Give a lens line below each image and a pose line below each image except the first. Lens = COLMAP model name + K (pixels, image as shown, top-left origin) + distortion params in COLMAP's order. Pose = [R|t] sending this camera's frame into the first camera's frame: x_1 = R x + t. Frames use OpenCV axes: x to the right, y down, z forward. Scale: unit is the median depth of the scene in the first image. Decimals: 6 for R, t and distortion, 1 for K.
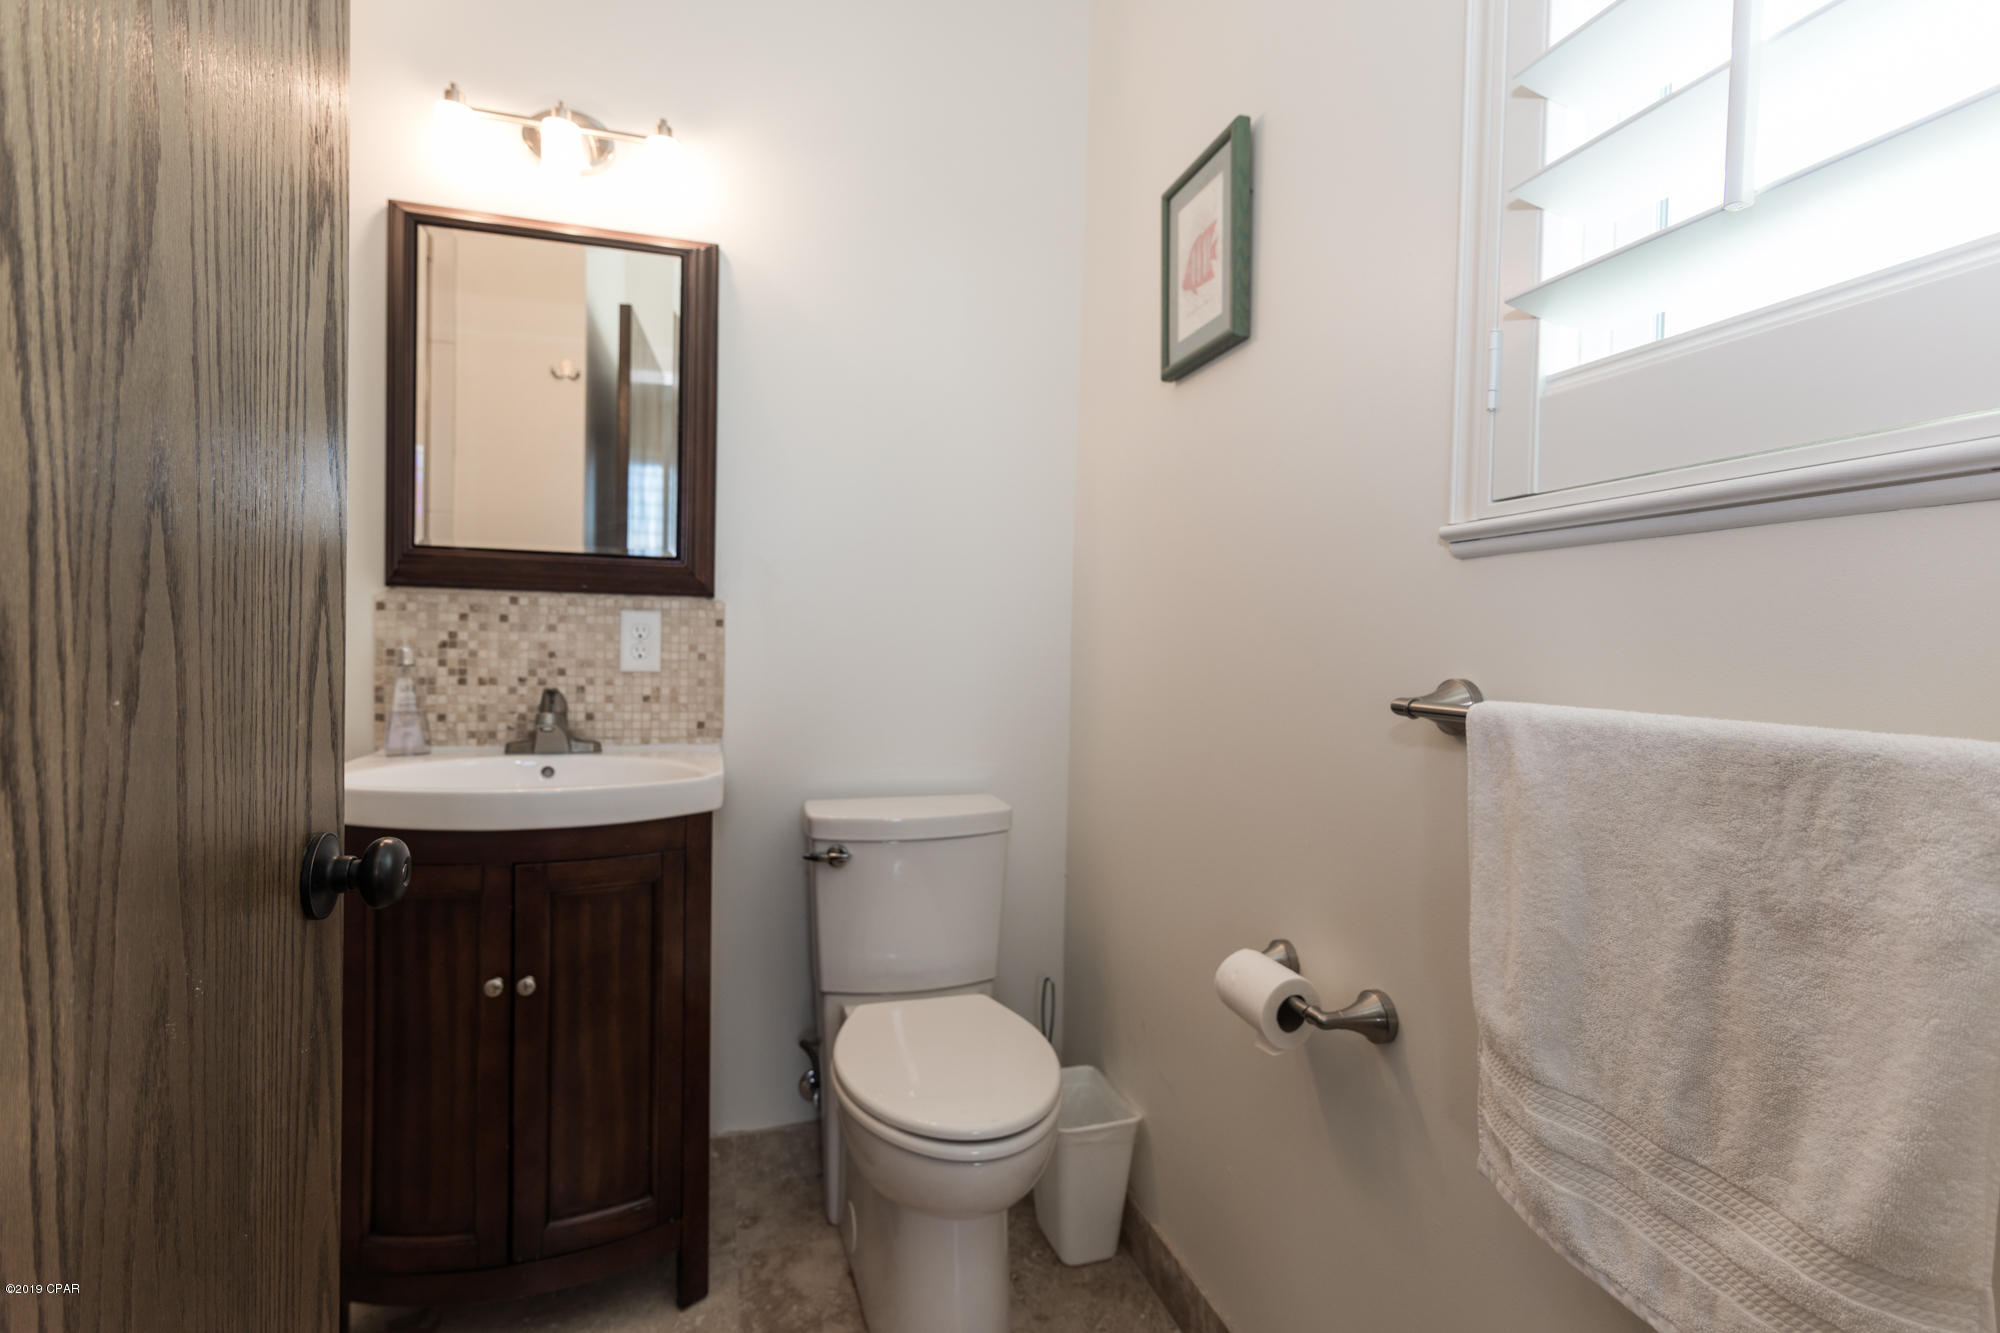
lens RADIAL K [[963.9, 0, 992.8], [0, 963.9, 670.5], [0, 0, 1]] dist [0.001729, -0.000246]
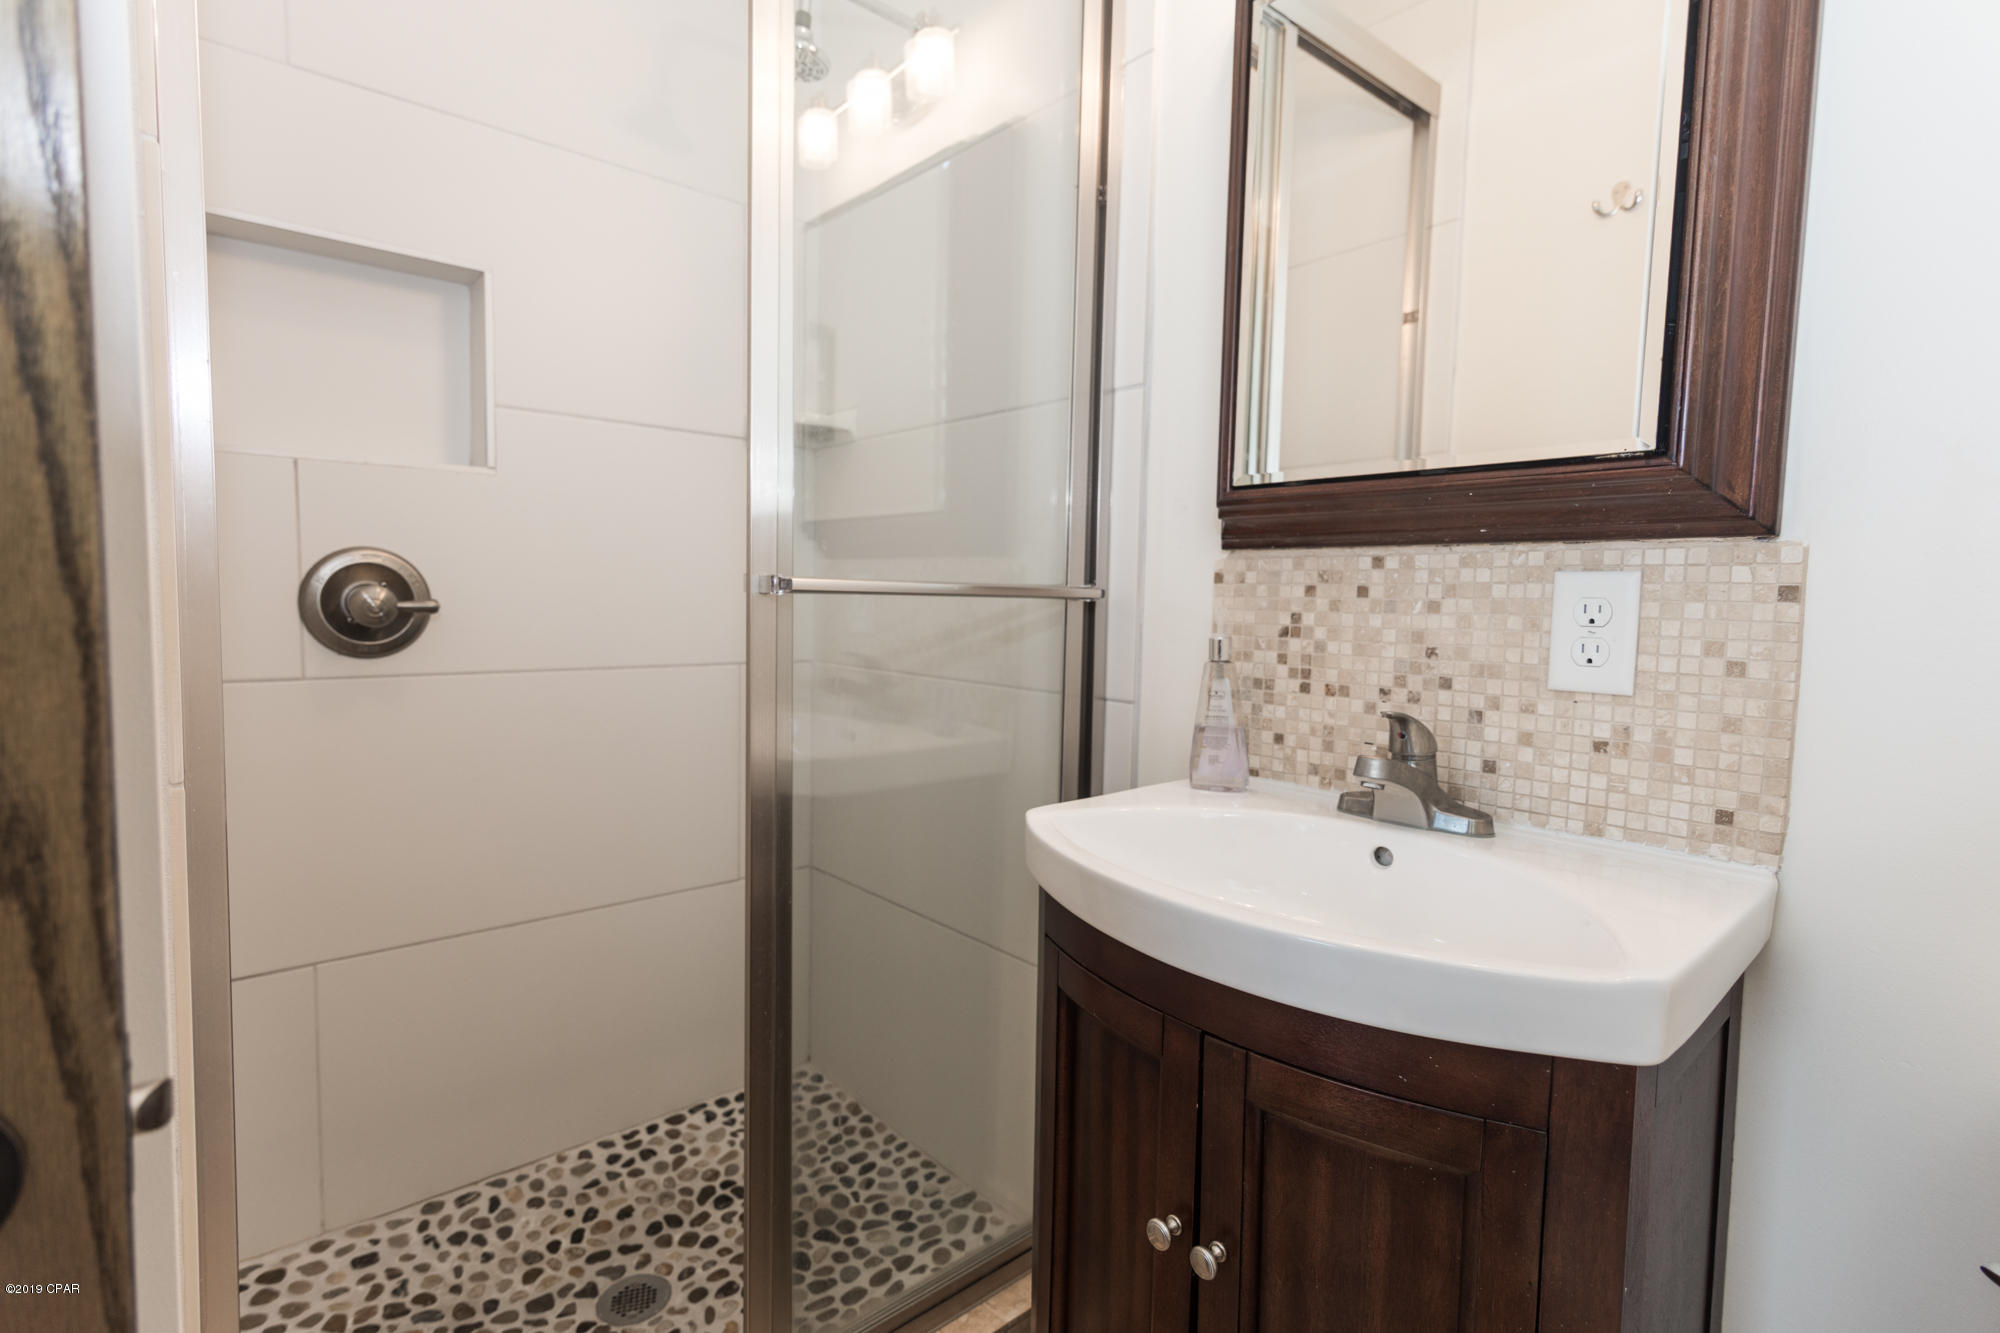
lens RADIAL K [[963.9, 0, 979.5], [0, 963.9, 671.0], [0, 0, 1]] dist [0.001729, -0.000246]
pose [[0.430781, 0.056376, -0.900694, -0.048640], [-0.032456, 0.998369, 0.046967, -0.023639], [0.901873, 0.009000, 0.431908, 0.500301]]
